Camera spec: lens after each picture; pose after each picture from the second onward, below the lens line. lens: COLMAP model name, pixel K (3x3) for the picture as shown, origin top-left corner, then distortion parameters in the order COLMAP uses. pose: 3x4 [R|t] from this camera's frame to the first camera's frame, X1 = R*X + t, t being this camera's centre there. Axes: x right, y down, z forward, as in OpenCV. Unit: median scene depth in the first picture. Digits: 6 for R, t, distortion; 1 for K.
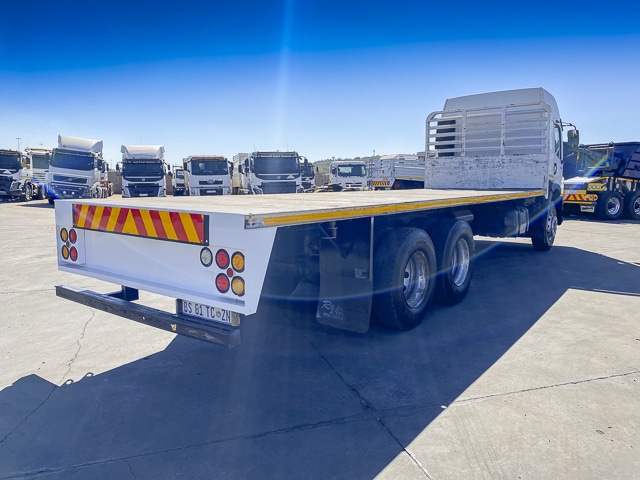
lens RADIAL K [[487.5, 0, 319.1], [0, 487.5, 243.9], [0, 0, 1]] dist [0.002114, -0.000072]
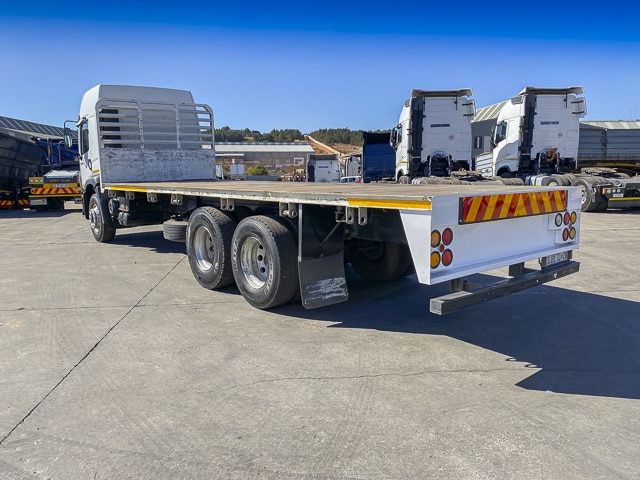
lens RADIAL K [[487.5, 0, 318.9], [0, 487.5, 235.7], [0, 0, 1]] dist [0.002114, -0.000072]
pose [[0.180229, -0.140752, 0.973502, -0.645584], [0.147978, 0.982325, 0.114632, -0.069720], [-0.972430, 0.123397, 0.197872, 0.498463]]
